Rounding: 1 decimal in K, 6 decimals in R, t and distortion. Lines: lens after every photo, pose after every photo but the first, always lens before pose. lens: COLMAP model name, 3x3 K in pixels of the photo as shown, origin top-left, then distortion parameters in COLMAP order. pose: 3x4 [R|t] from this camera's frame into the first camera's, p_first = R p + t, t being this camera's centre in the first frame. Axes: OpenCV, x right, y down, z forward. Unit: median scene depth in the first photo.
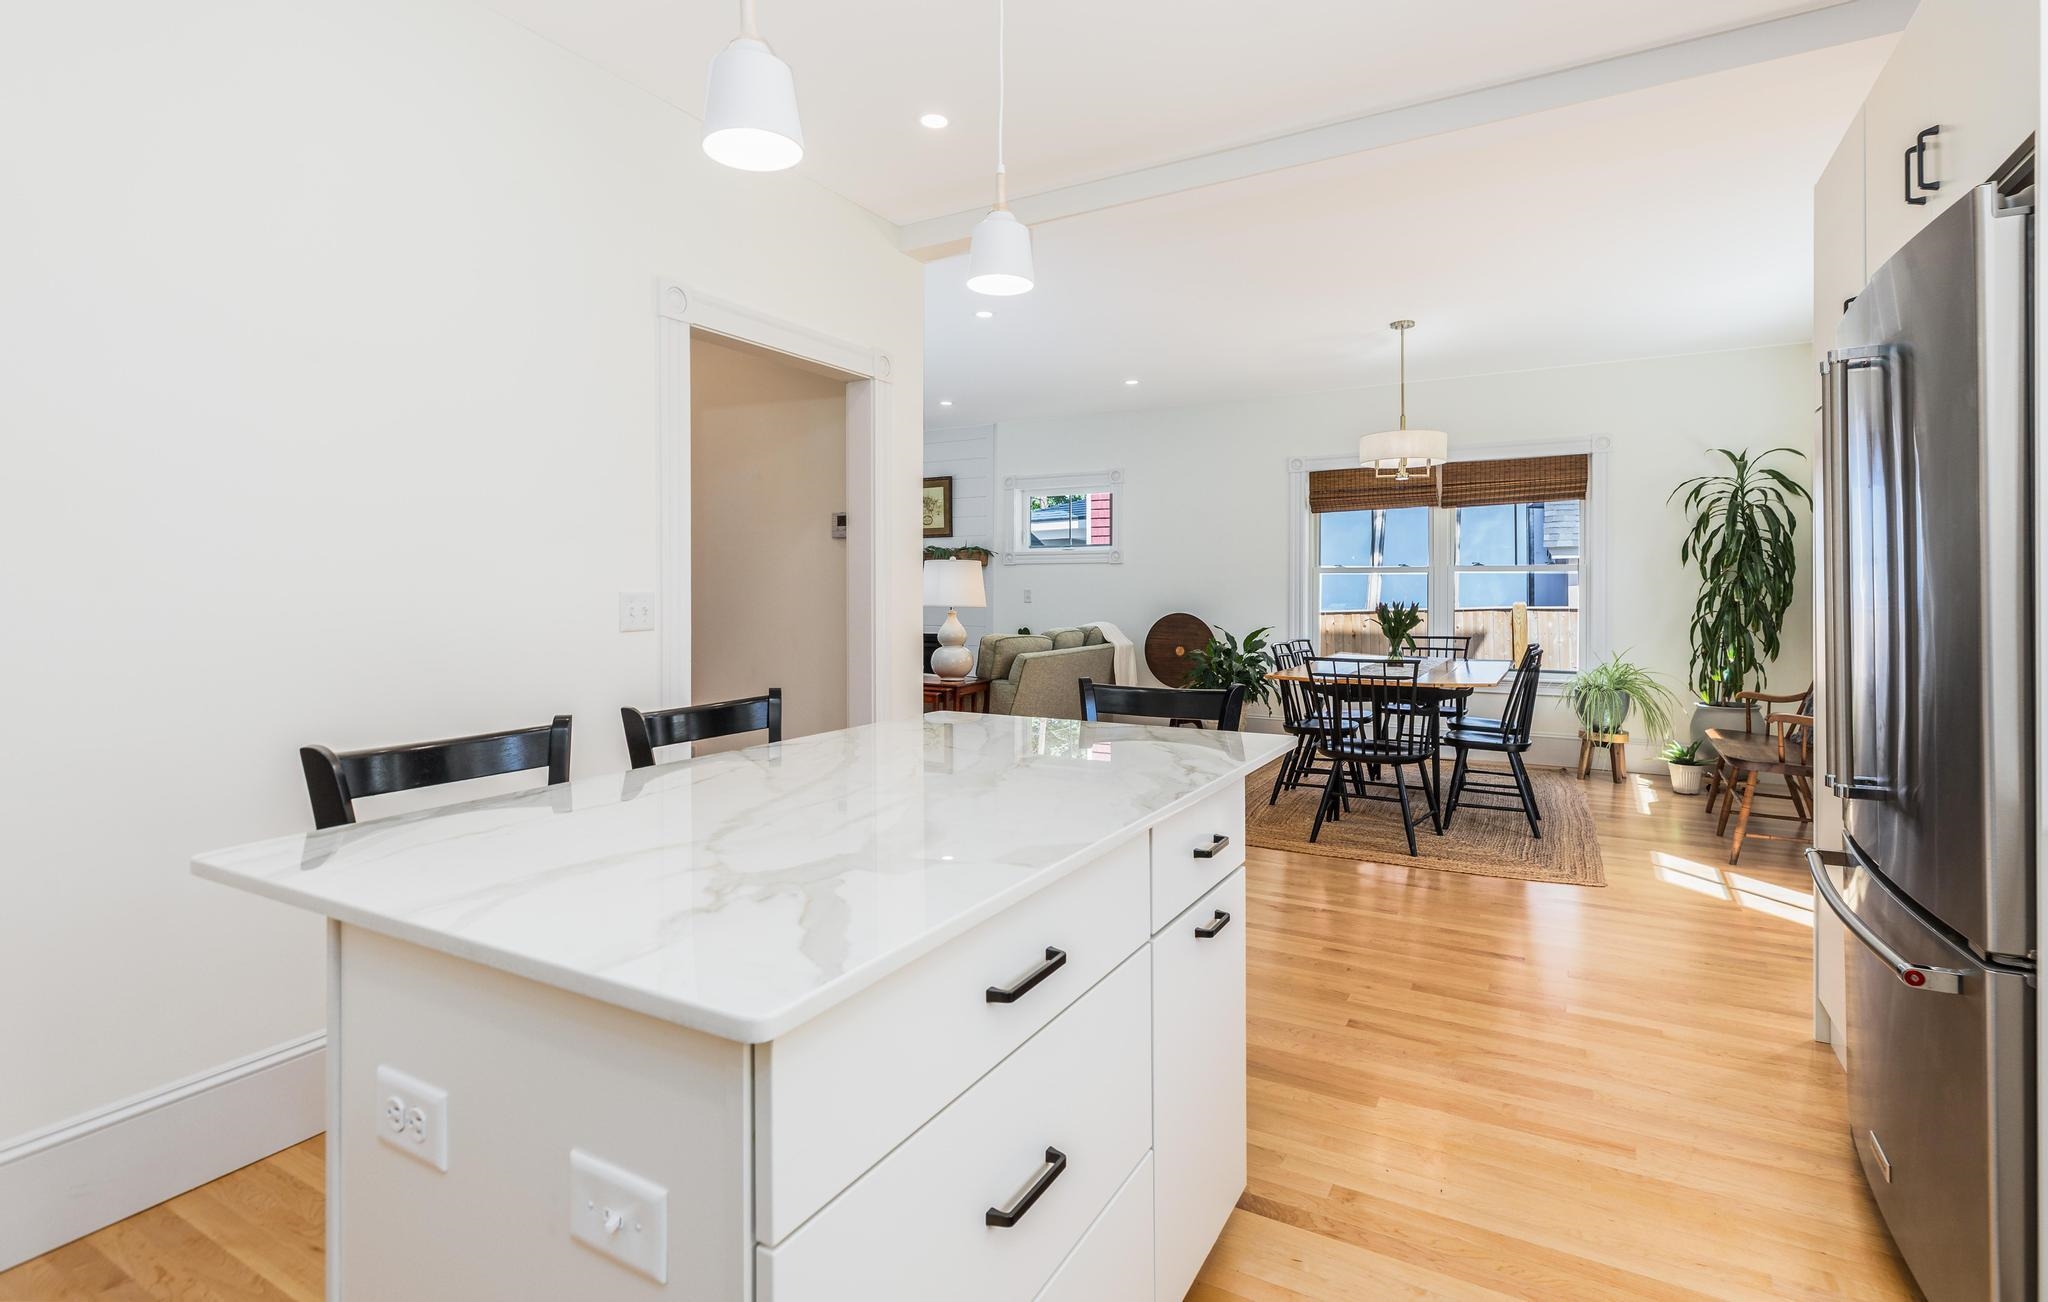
lens RADIAL K [[978.7, 0, 1016.8], [0, 978.7, 585.2], [0, 0, 1]] dist [0.000056, 0.000007]
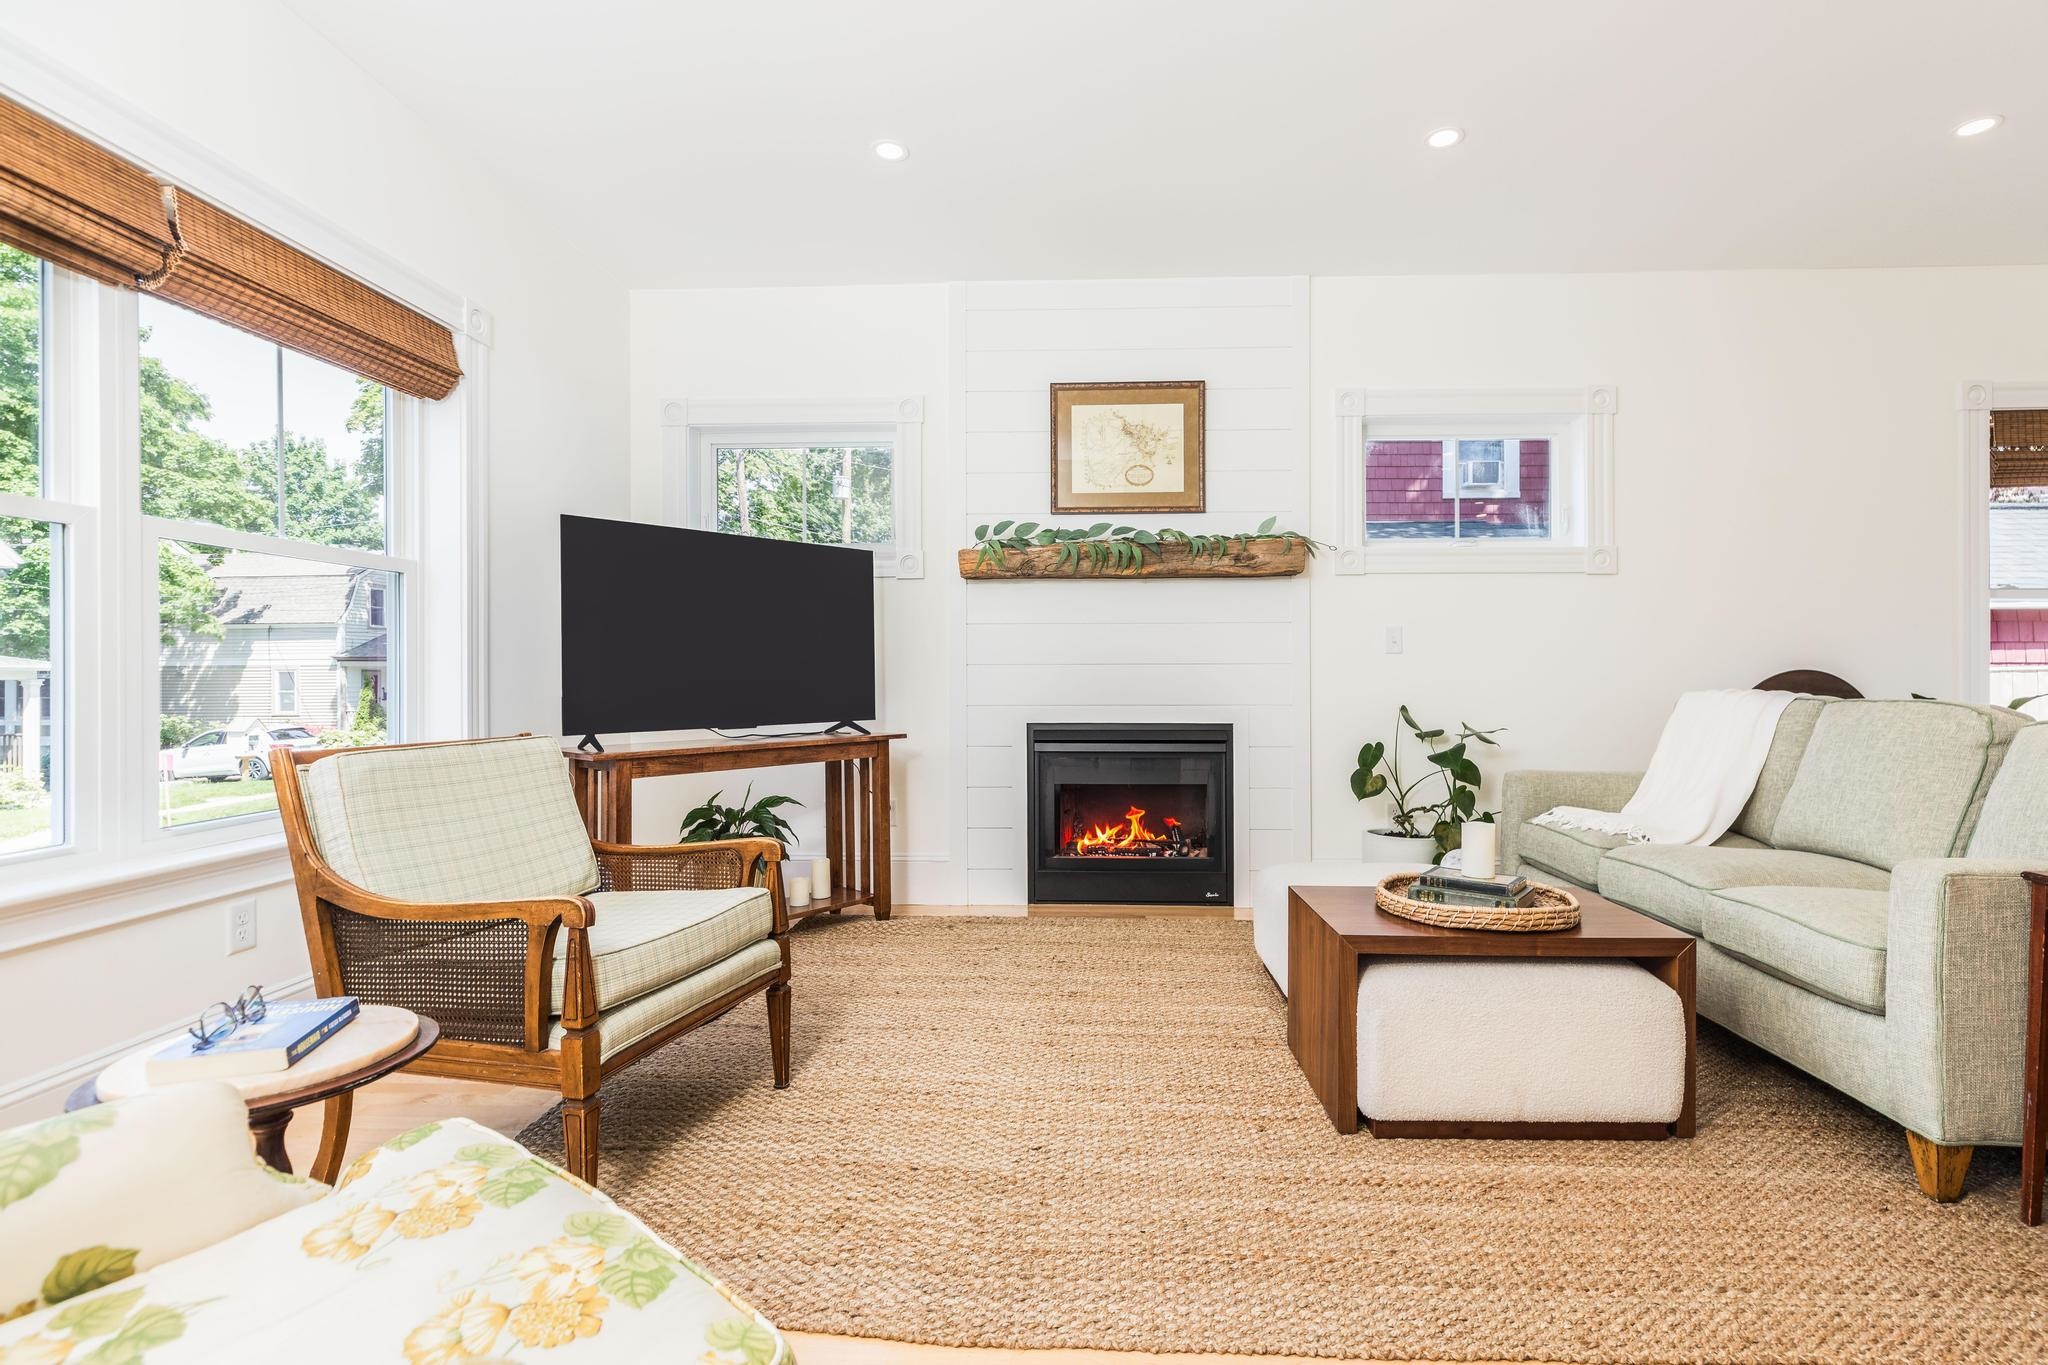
lens RADIAL K [[914.9, 0, 1024.0], [0, 914.9, 682.5], [0, 0, 1]] dist [-0.021606, 0.000289]
pose [[0.895653, 0.001484, 0.444751, -0.409129], [-0.005393, 0.999957, 0.007523, 0.033598], [-0.444721, -0.009137, 0.895622, 0.796129]]
